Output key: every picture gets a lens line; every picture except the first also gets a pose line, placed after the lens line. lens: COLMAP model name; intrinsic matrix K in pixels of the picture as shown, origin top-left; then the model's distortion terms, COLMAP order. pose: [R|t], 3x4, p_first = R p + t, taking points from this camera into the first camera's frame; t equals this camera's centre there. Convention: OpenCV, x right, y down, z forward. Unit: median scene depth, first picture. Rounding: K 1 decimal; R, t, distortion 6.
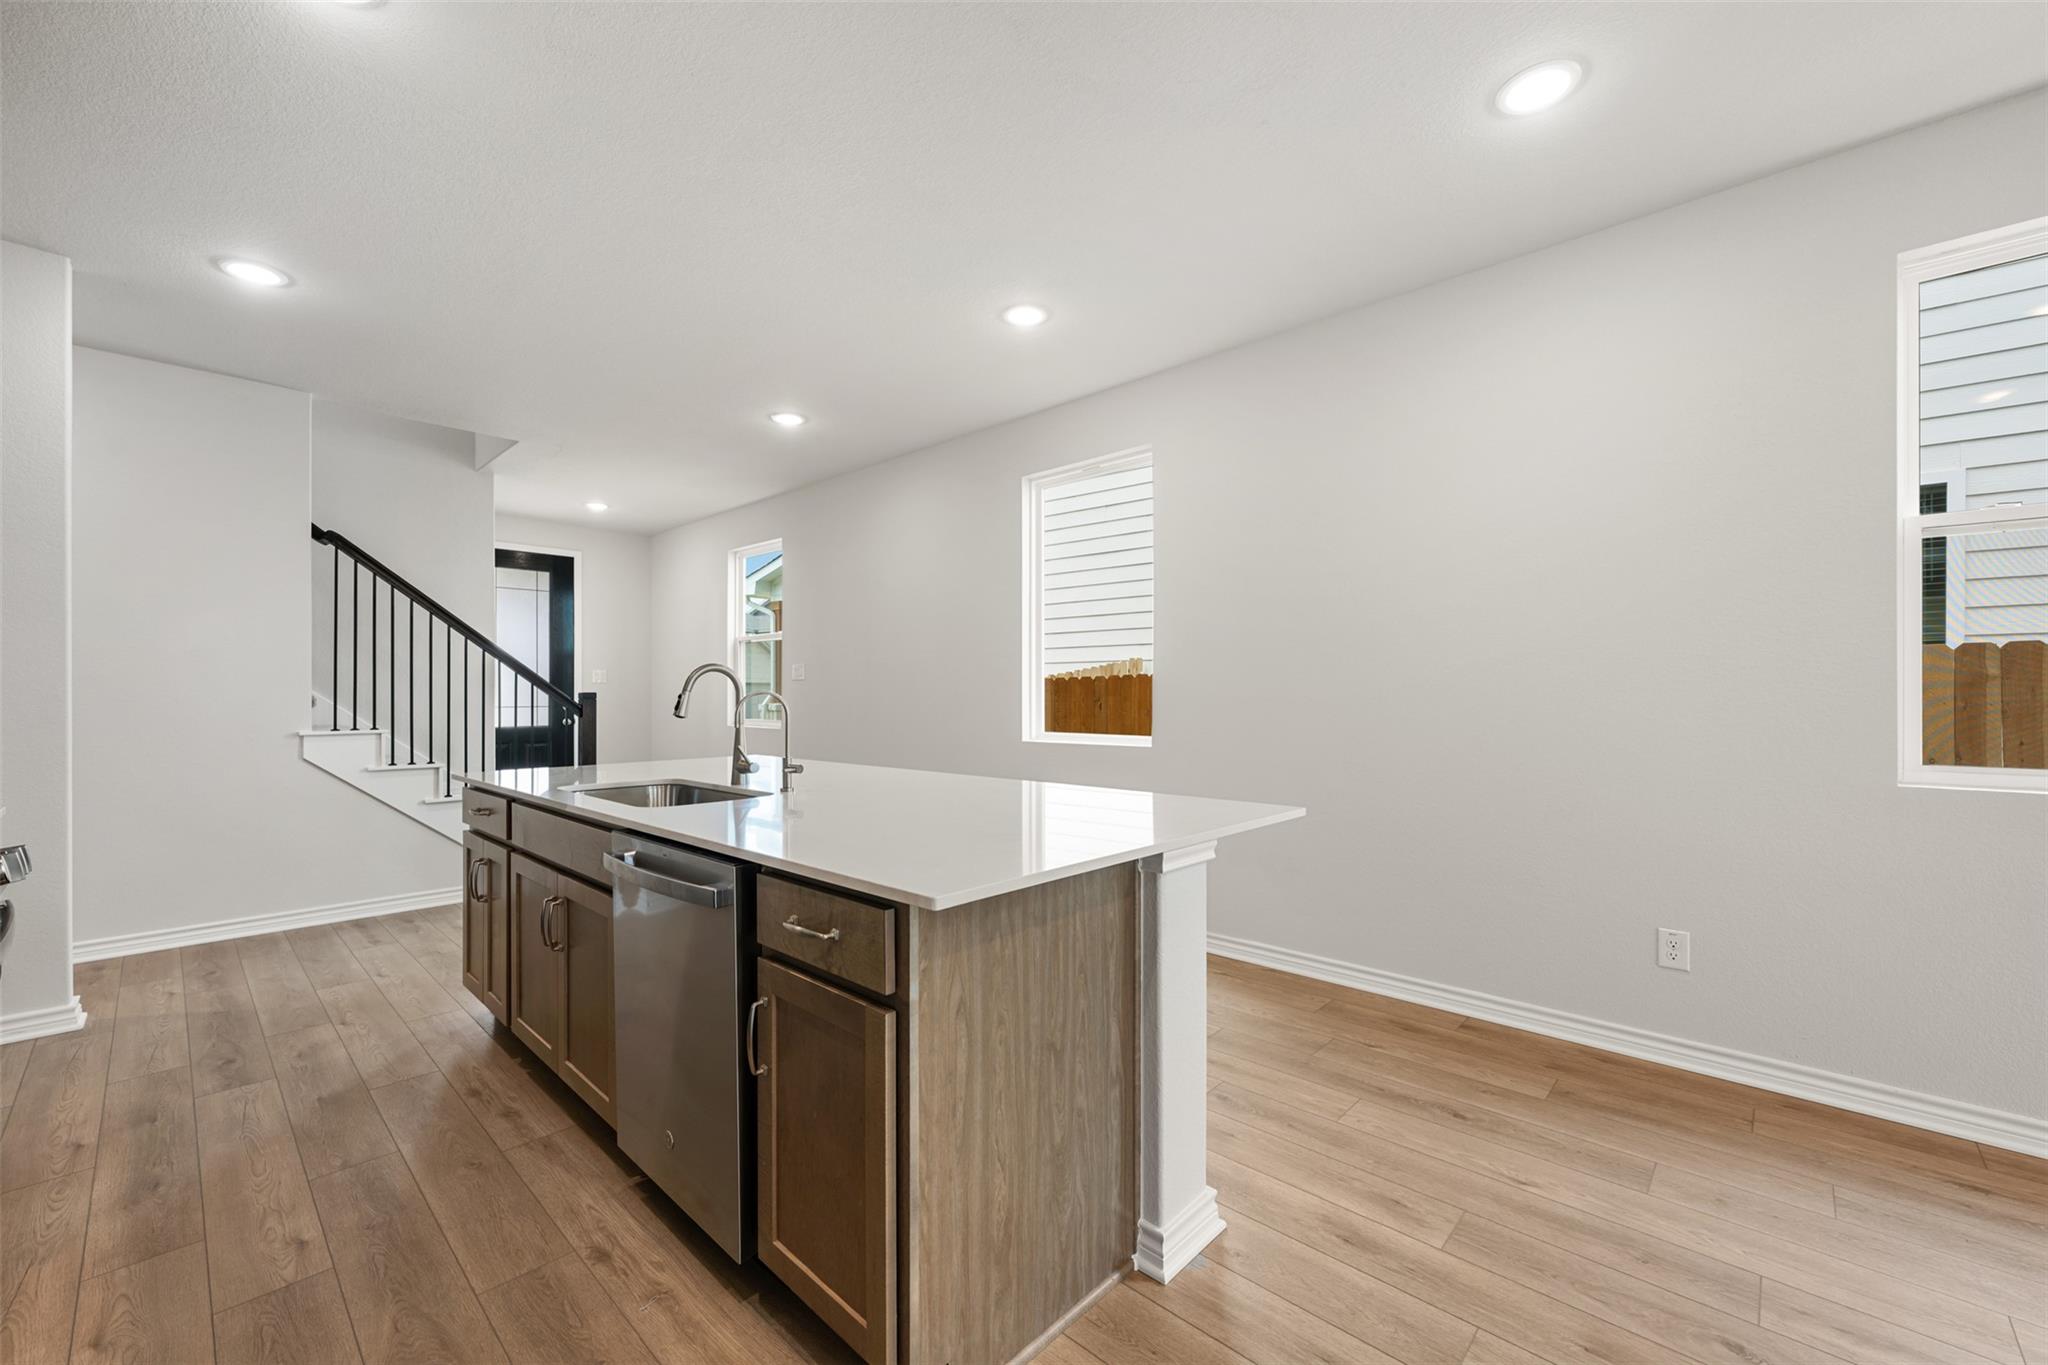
lens RADIAL K [[816.9, 0, 1026.4], [0, 816.9, 694.1], [0, 0, 1]] dist [-0.000288, 0.000076]
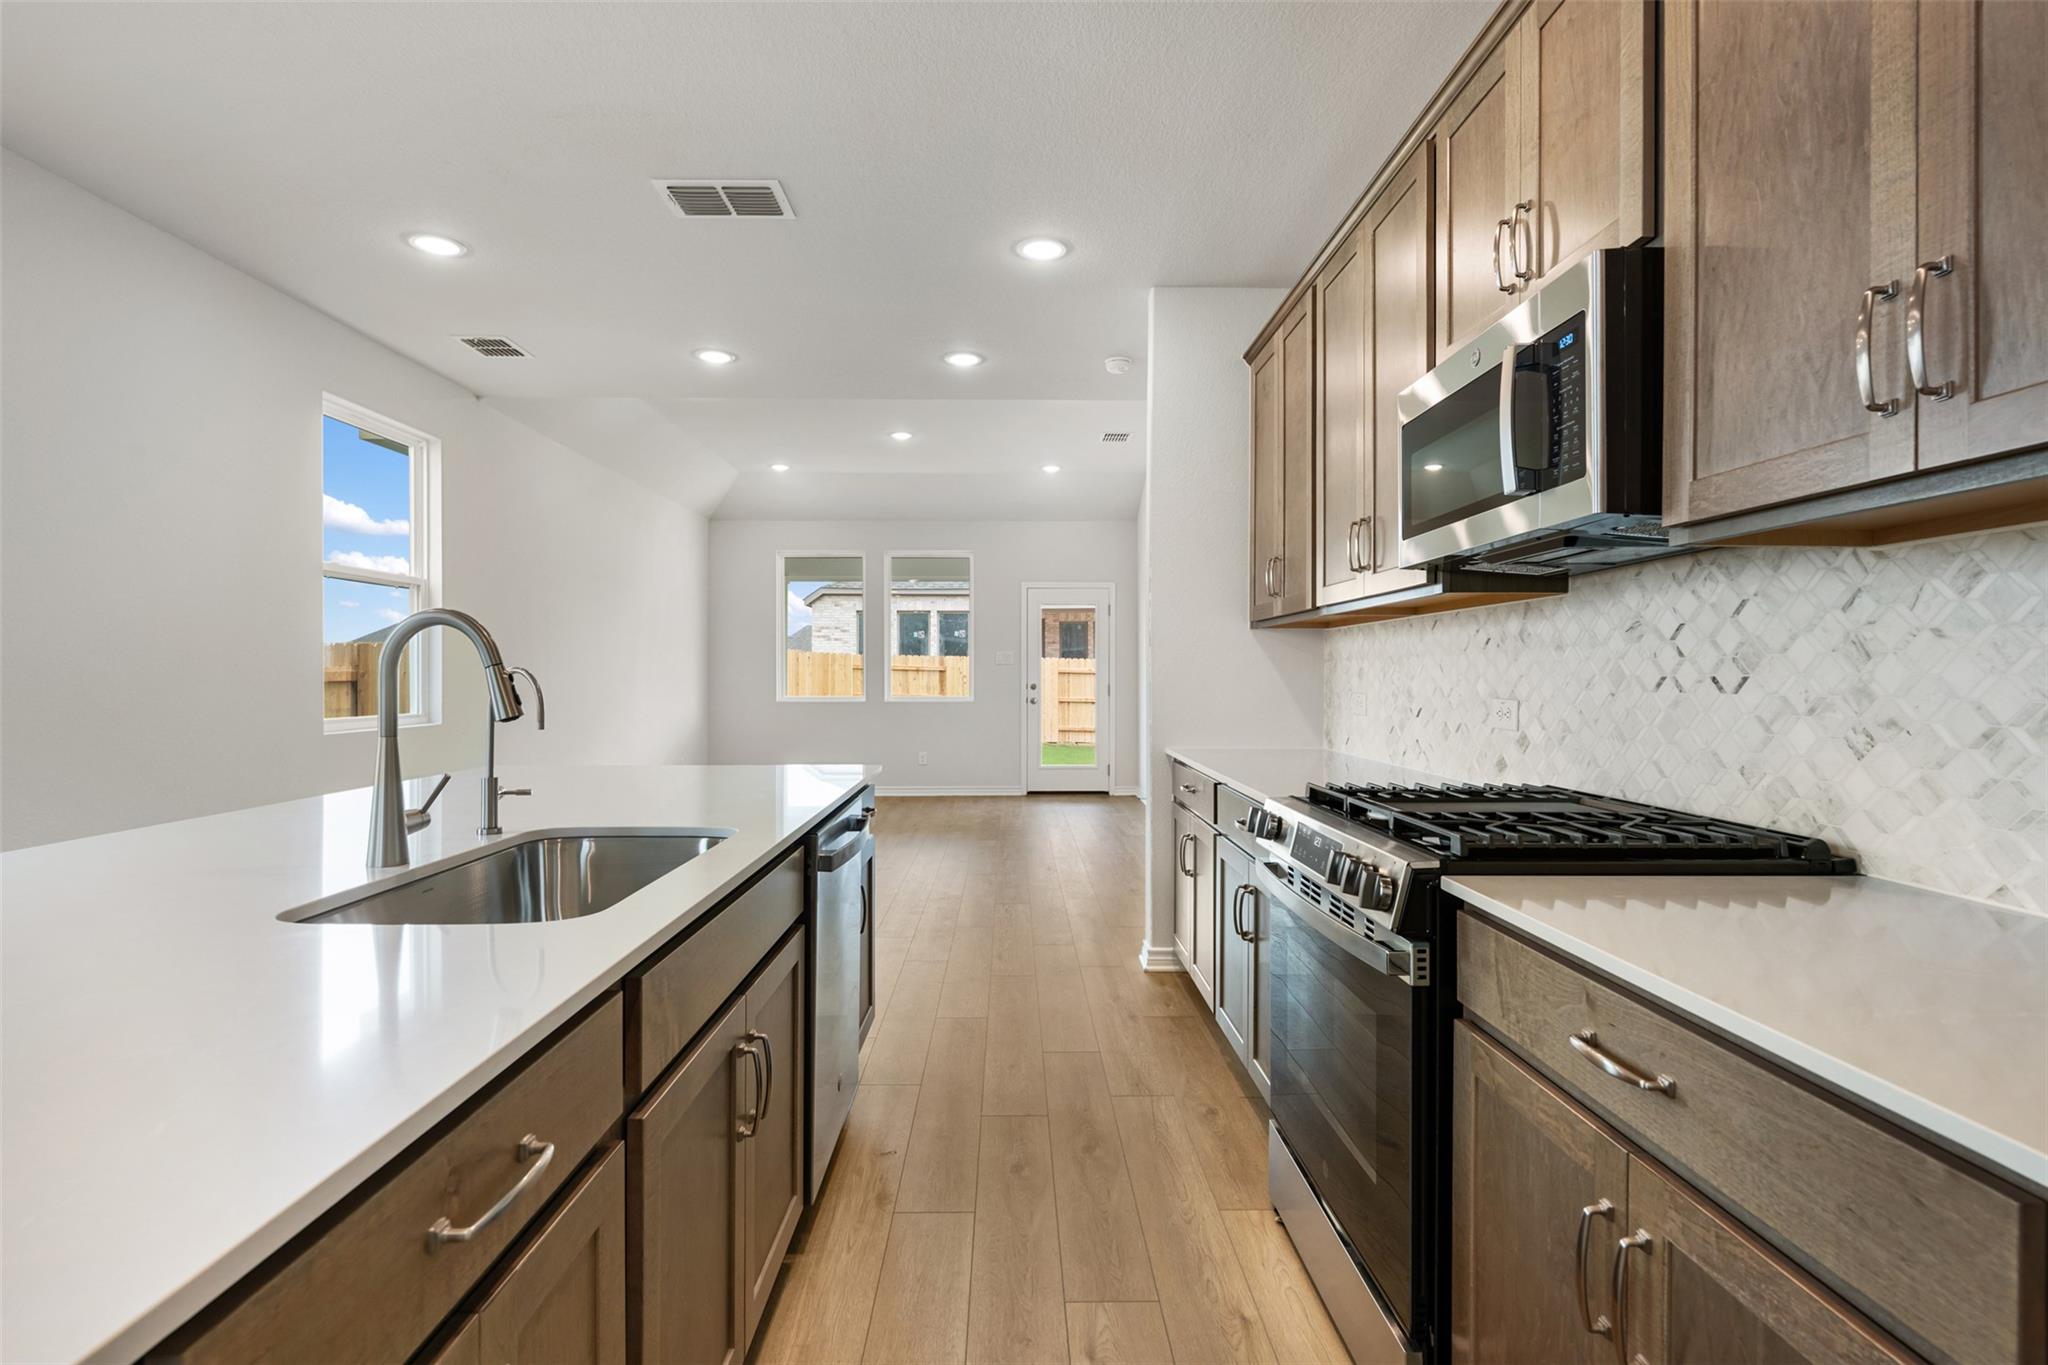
lens RADIAL K [[979.3, 0, 1021.5], [0, 979.3, 677.2], [0, 0, 1]] dist [0.001281, 0.001688]
pose [[-0.694316, -0.000658, 0.719670, -1.024511], [0.000345, 0.999999, 0.001248, 0.001876], [-0.719670, 0.001115, -0.694315, 1.147845]]
